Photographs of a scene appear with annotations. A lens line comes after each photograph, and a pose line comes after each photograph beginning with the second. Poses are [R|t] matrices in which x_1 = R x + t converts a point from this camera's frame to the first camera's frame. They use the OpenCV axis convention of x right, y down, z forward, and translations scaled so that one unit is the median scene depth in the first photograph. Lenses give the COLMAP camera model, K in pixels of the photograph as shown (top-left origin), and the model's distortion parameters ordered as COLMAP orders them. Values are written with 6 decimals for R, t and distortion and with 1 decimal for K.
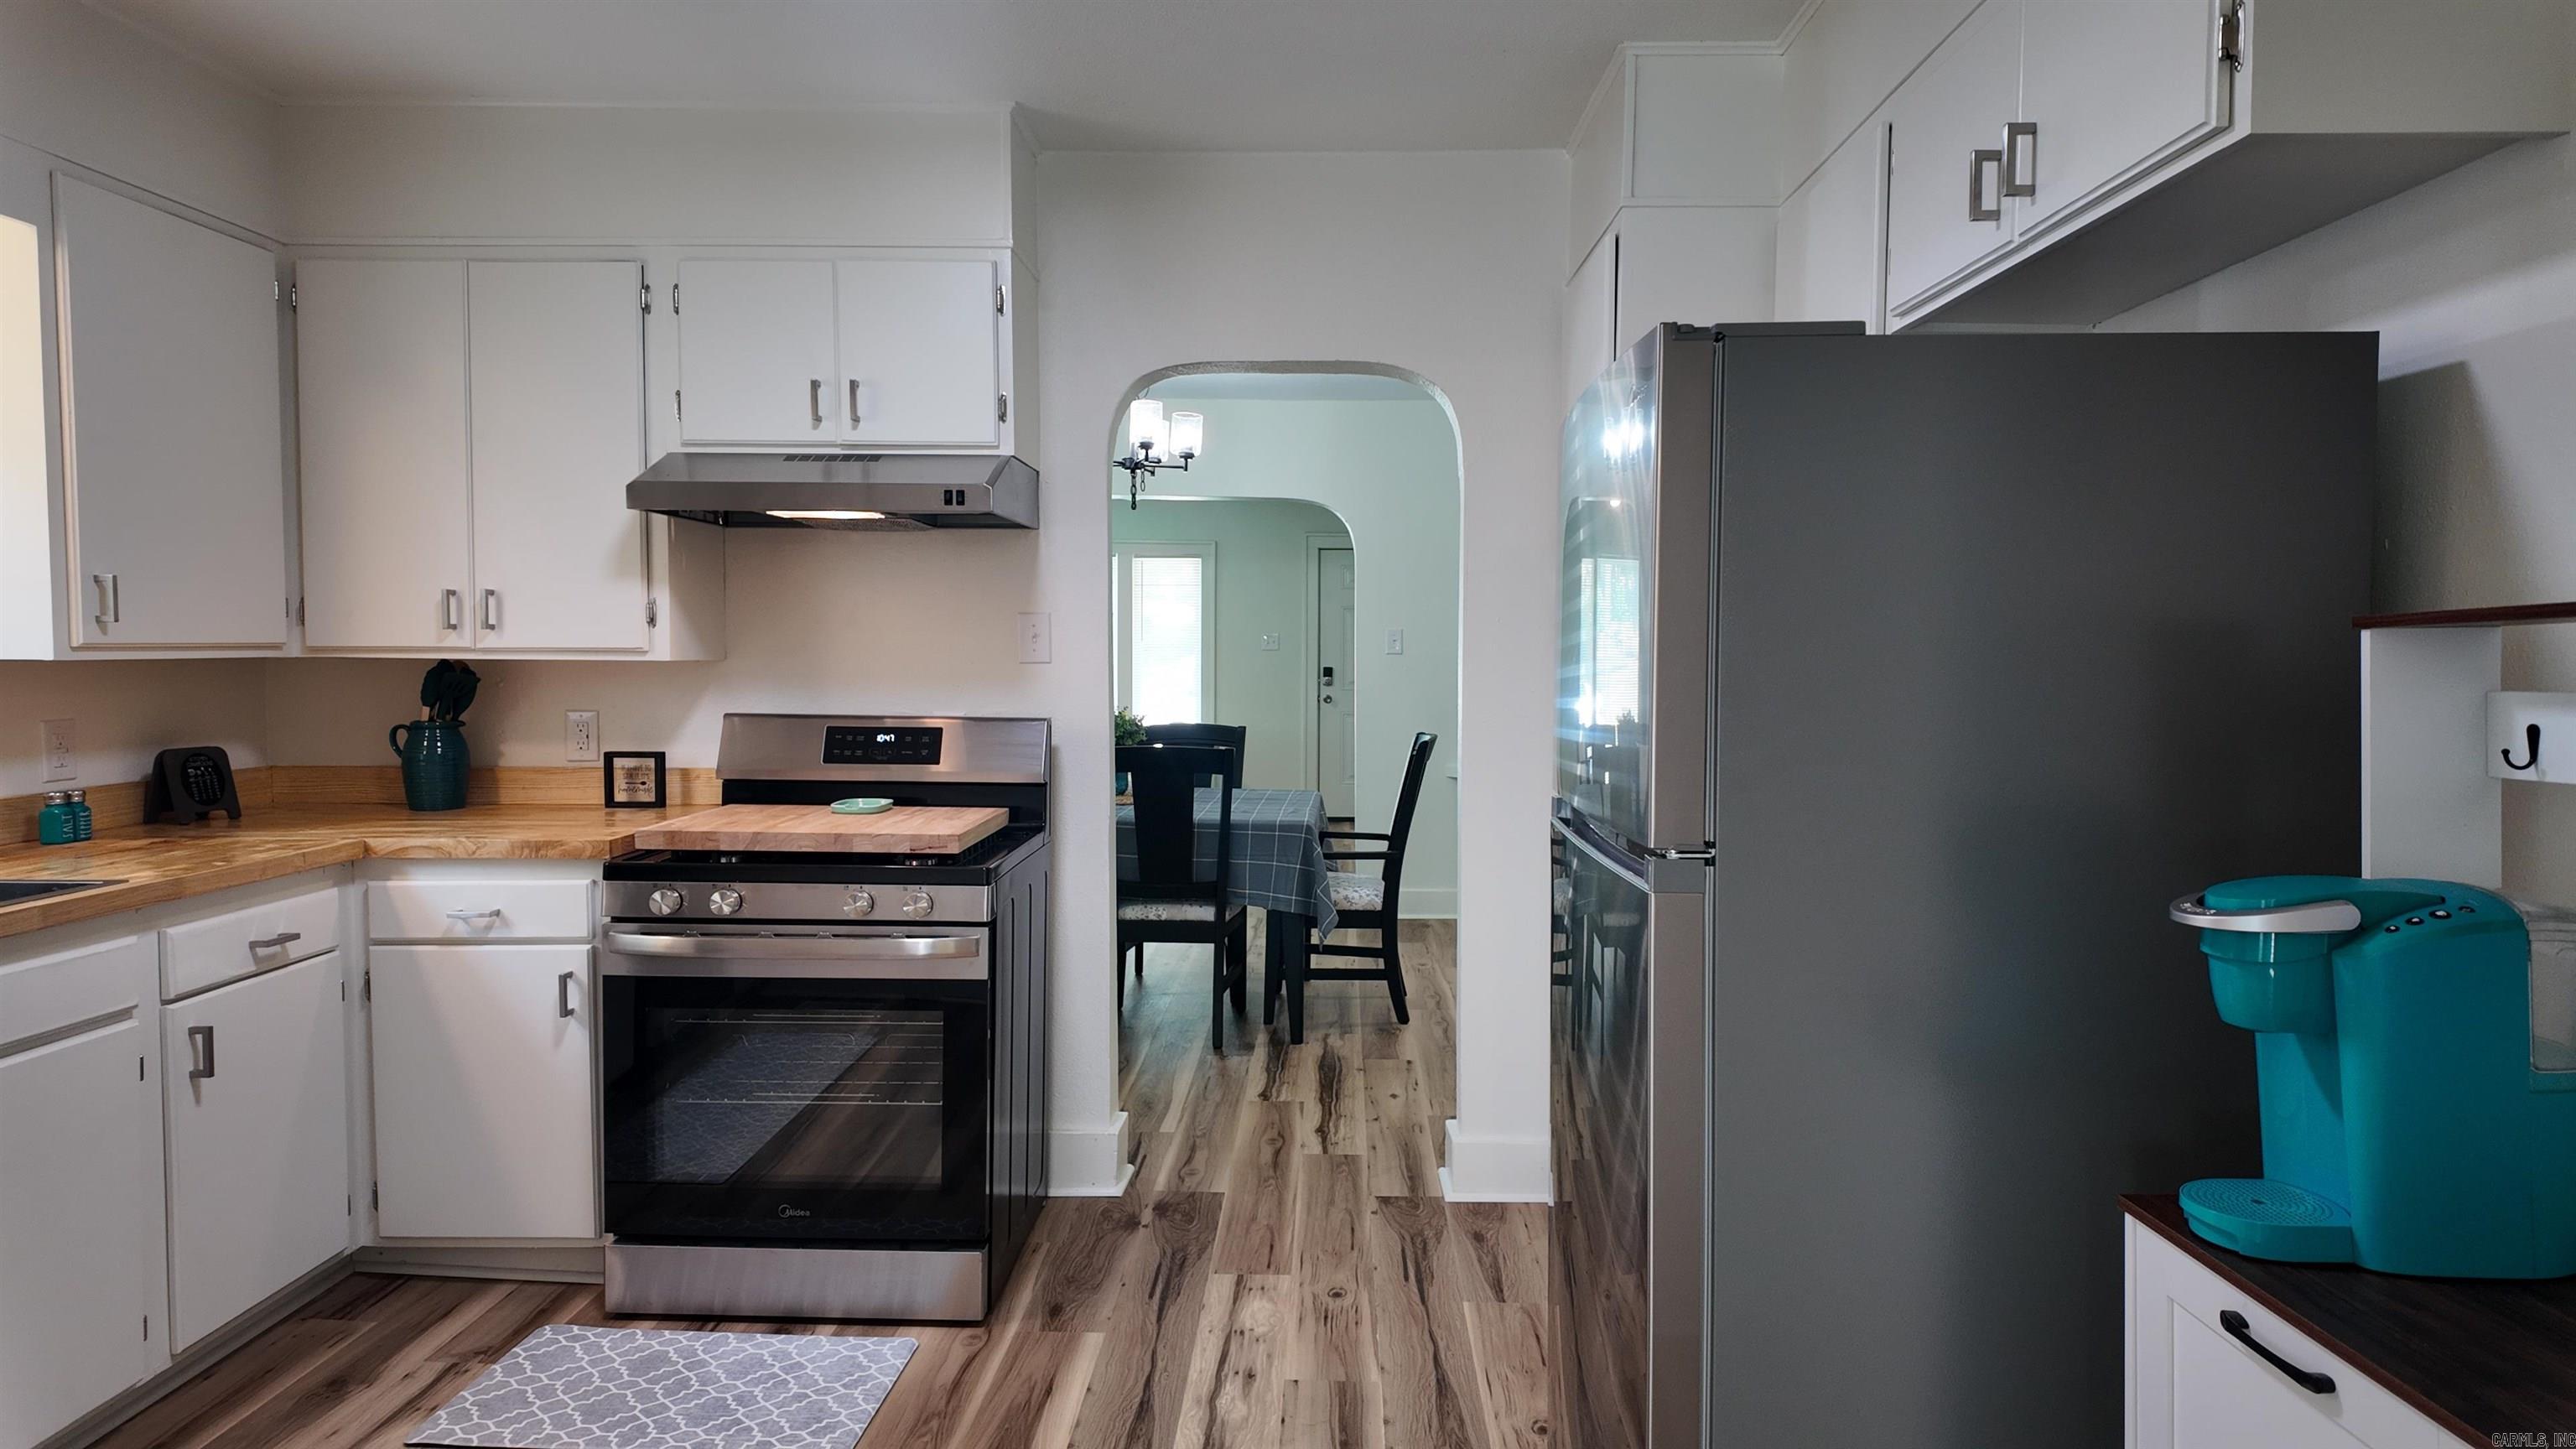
lens RADIAL K [[1551.9, 0, 1283.6], [0, 1551.9, 712.0], [0, 0, 1]] dist [0.086149, -0.061409]
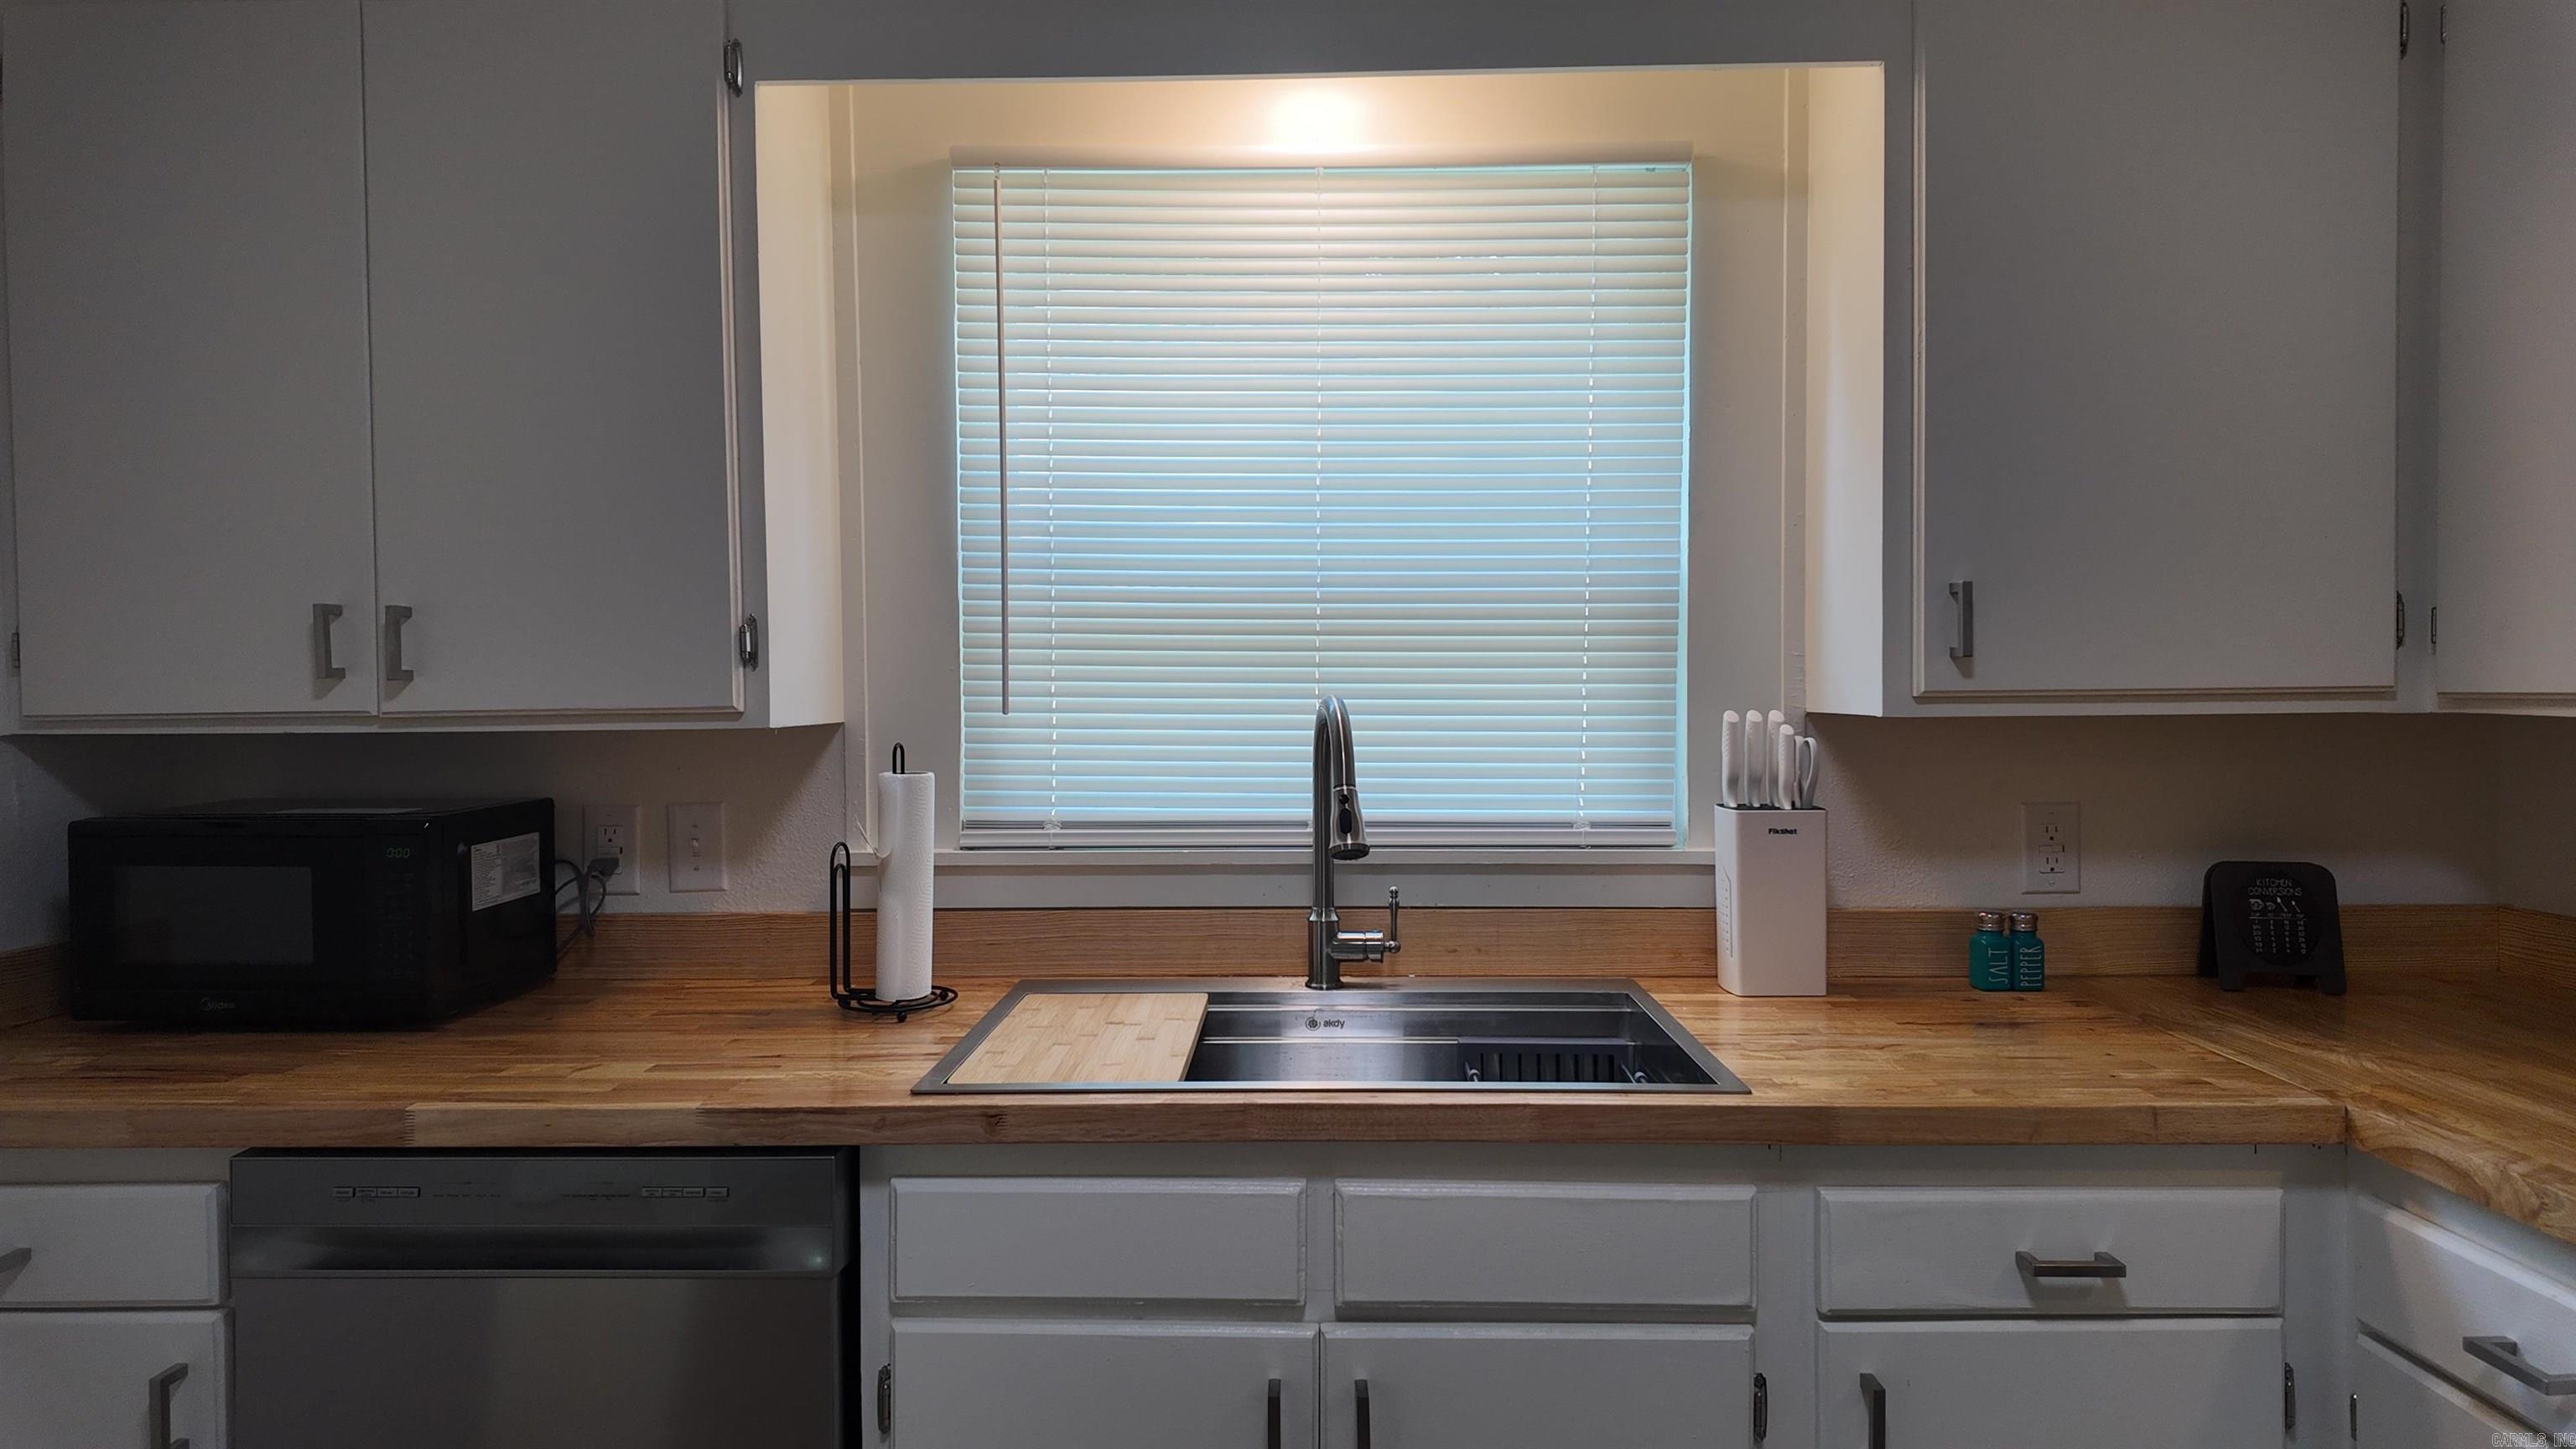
lens RADIAL K [[1509.5, 0, 1281.3], [0, 1509.5, 713.5], [0, 0, 1]] dist [0.041047, -0.031716]
pose [[0.019851, 0.017097, -0.999657, -0.125142], [-0.036842, 0.999187, 0.016357, -0.028933], [0.999124, 0.036505, 0.020465, 0.619091]]
